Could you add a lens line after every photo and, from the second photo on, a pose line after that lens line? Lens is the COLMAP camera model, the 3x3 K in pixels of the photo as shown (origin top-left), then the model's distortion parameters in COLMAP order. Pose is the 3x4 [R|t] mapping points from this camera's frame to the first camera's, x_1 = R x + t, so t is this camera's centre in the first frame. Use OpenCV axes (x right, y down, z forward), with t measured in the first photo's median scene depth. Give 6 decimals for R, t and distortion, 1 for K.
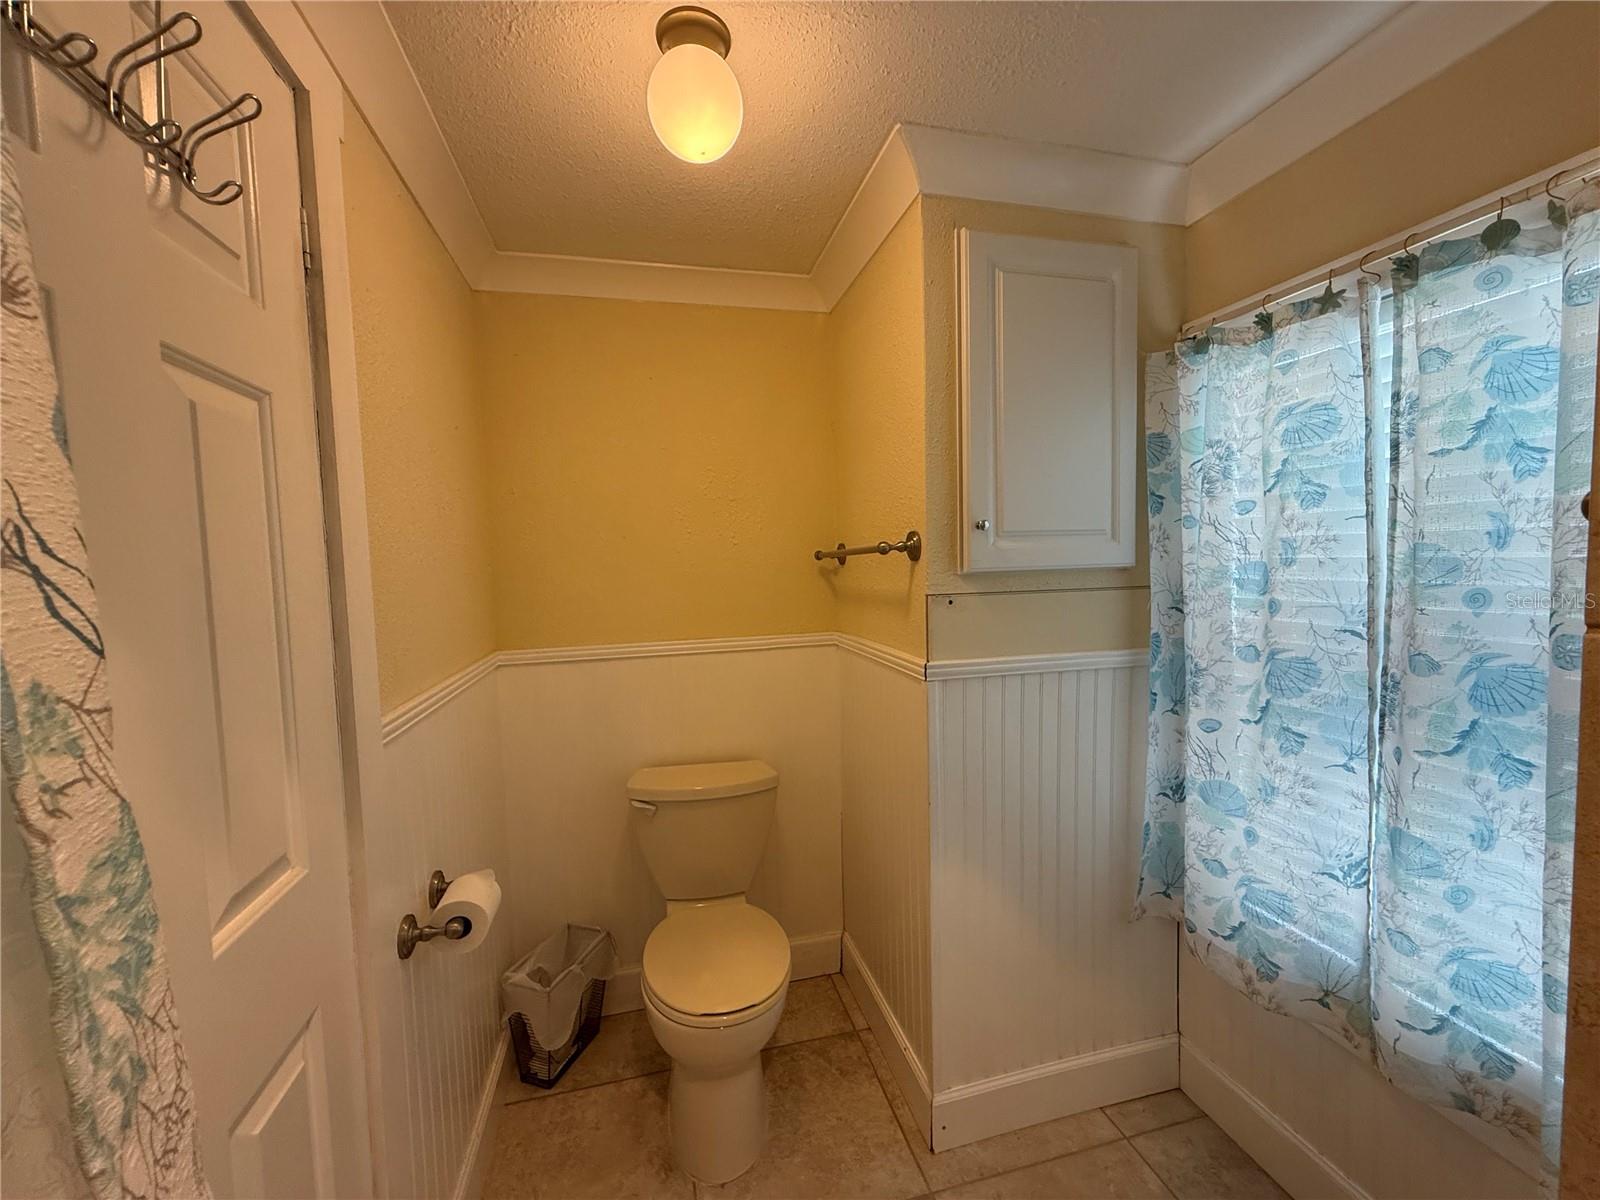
lens RADIAL K [[635.4, 0, 800.1], [0, 635.4, 598.2], [0, 0, 1]] dist [-0.000459, -0.000292]
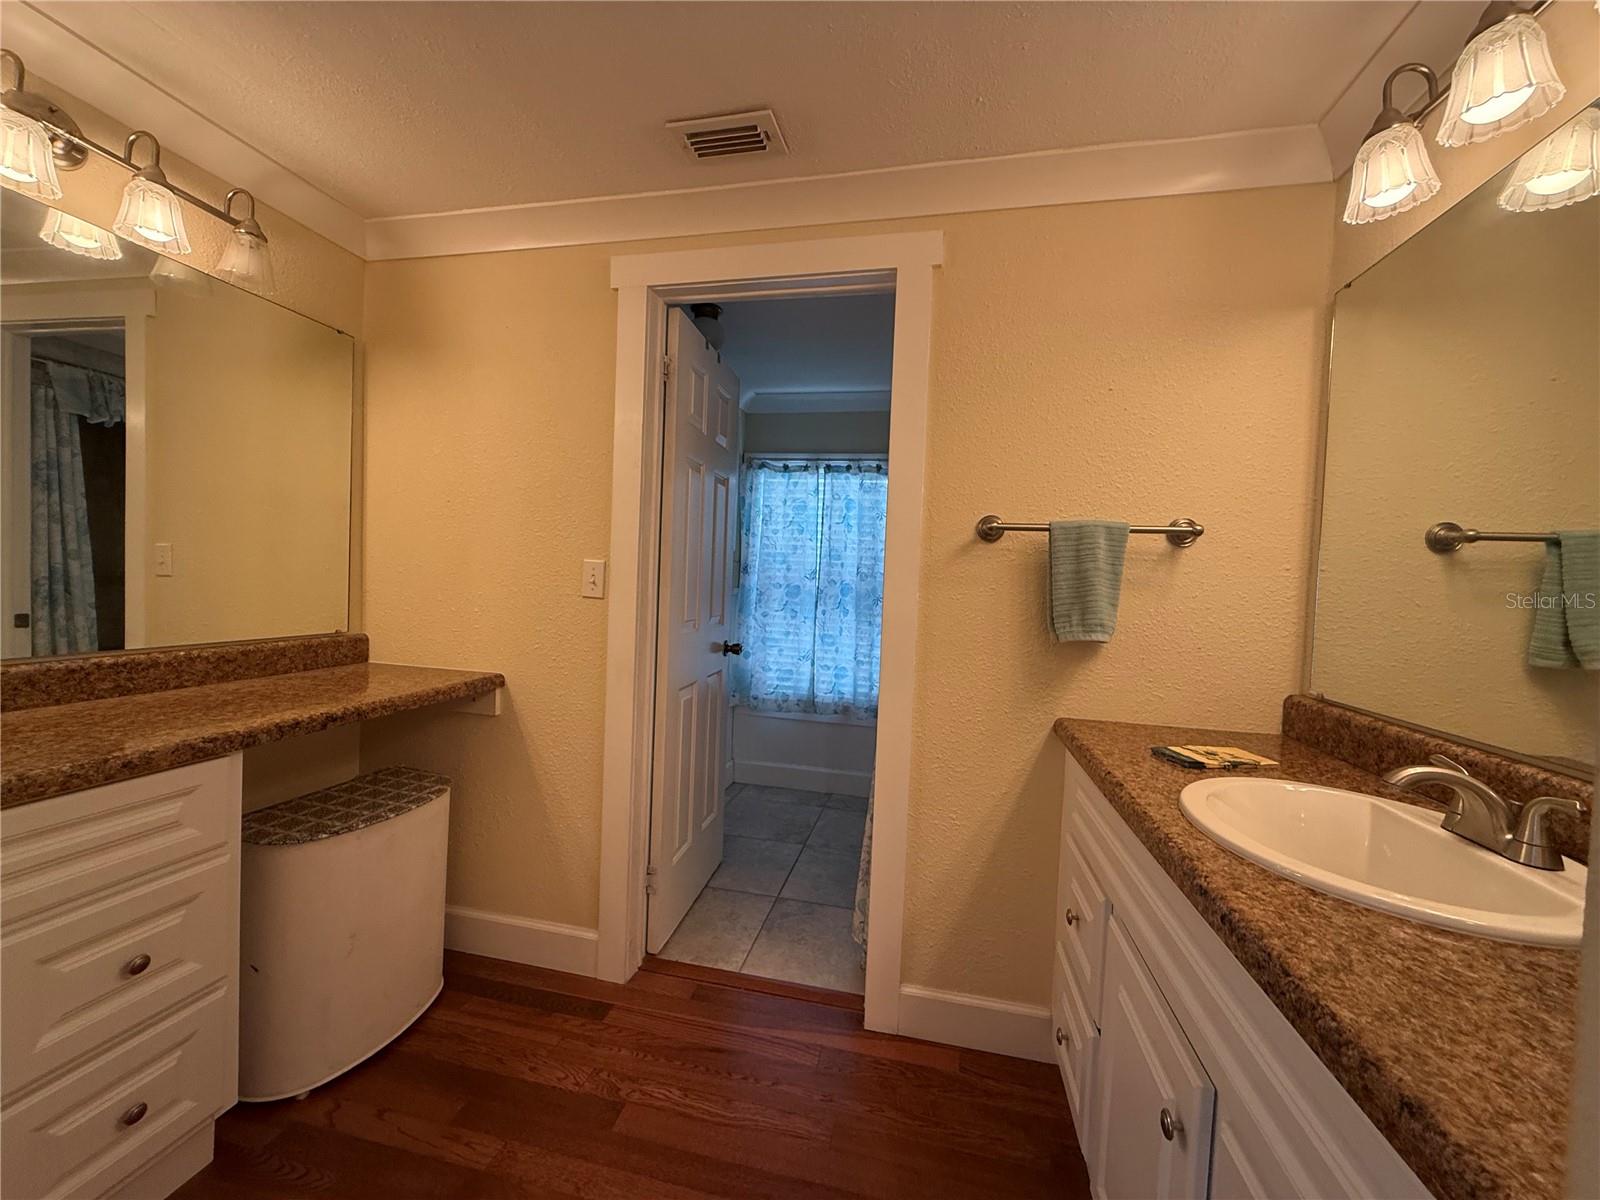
lens RADIAL K [[635.4, 0, 796.6], [0, 635.4, 602.3], [0, 0, 1]] dist [-0.000459, -0.000292]
pose [[0.446270, 0.007100, 0.894870, -1.894926], [0.000179, 0.999968, -0.008023, 0.201380], [-0.894899, 0.003740, 0.446254, -0.317428]]
